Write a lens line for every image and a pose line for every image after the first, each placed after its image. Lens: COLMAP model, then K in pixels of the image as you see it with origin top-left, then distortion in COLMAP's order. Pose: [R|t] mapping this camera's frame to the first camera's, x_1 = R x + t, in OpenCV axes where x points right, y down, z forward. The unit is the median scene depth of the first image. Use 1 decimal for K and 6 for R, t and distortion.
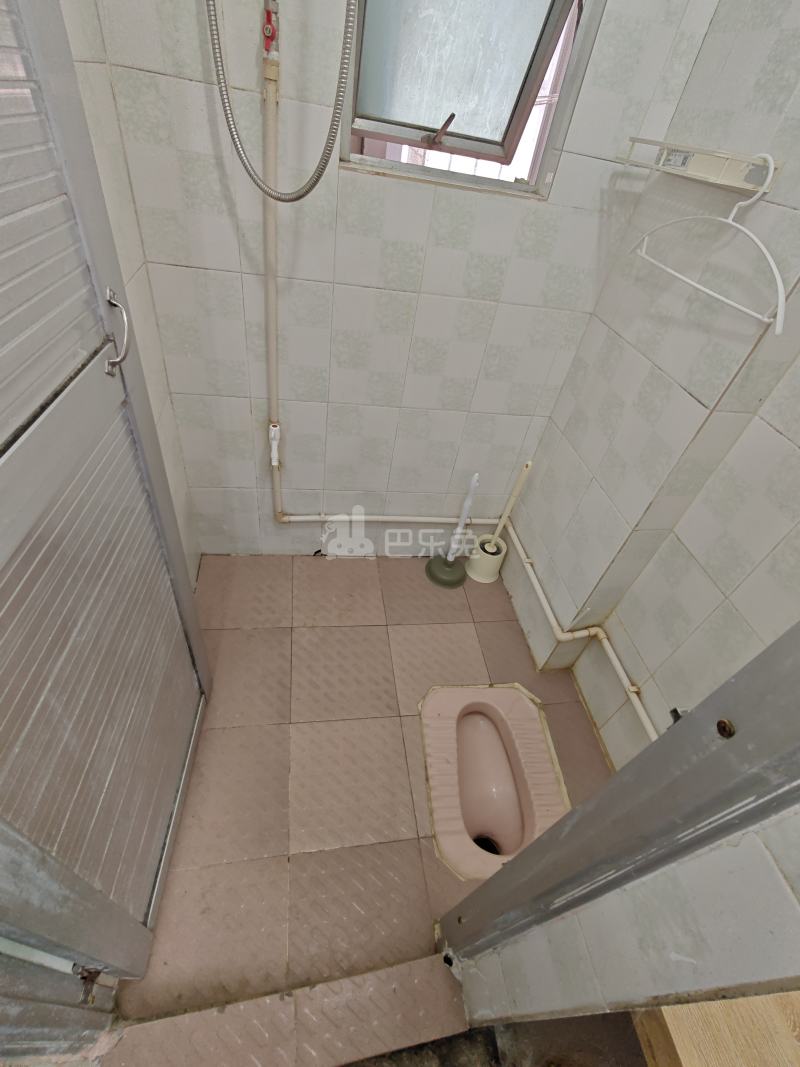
lens RADIAL K [[472.3, 0, 396.5], [0, 472.3, 533.7], [0, 0, 1]] dist [0.001522, -0.000291]
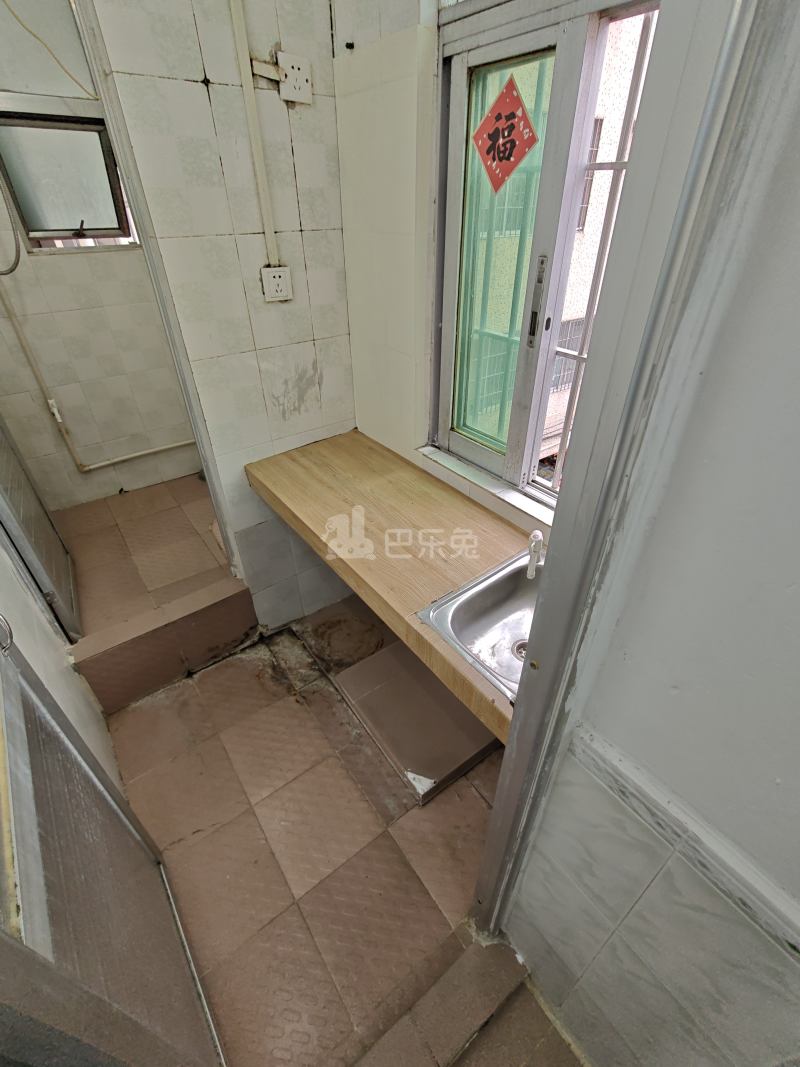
lens RADIAL K [[472.3, 0, 403.2], [0, 472.3, 529.6], [0, 0, 1]] dist [0.001522, -0.000291]
pose [[0.868465, -0.393641, 0.301356, 0.157500], [0.418082, 0.908221, -0.018505, 0.787843], [-0.266413, 0.142062, 0.953332, -0.943518]]
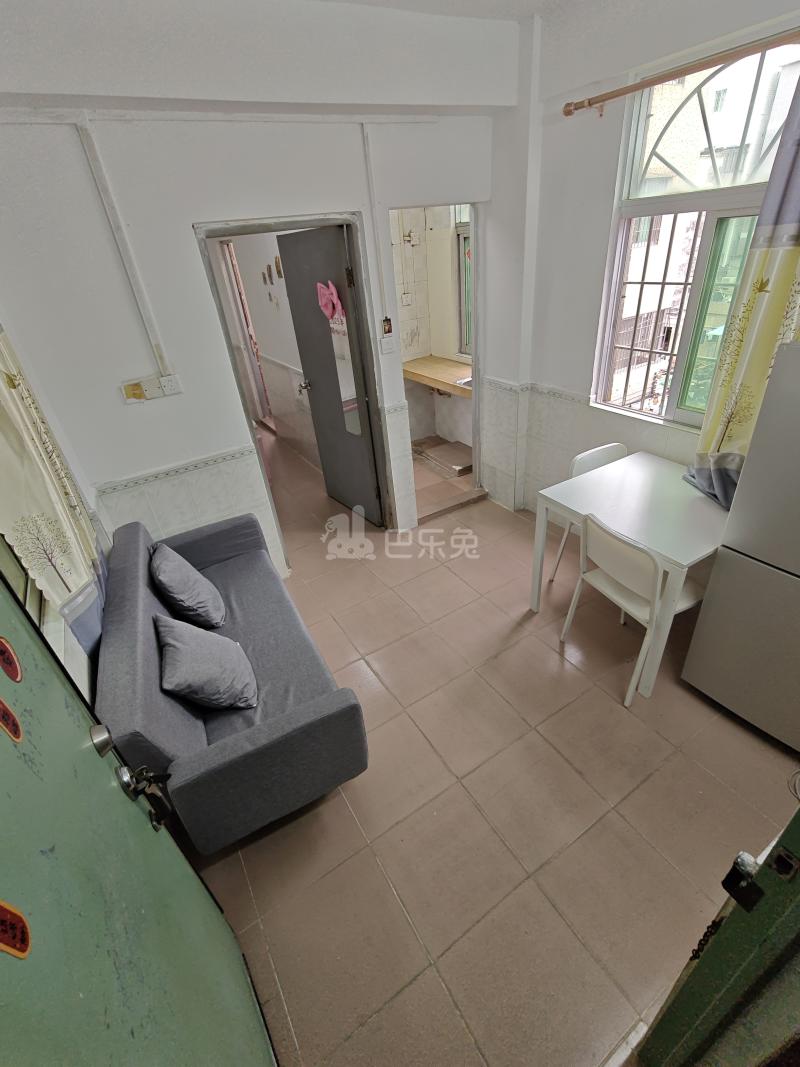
lens RADIAL K [[472.3, 0, 402.7], [0, 472.3, 534.9], [0, 0, 1]] dist [0.001522, -0.000291]
pose [[0.893683, -0.393088, 0.216362, -1.964680], [0.423373, 0.898441, -0.116443, 3.123913], [-0.148617, 0.195665, 0.969344, -4.538942]]
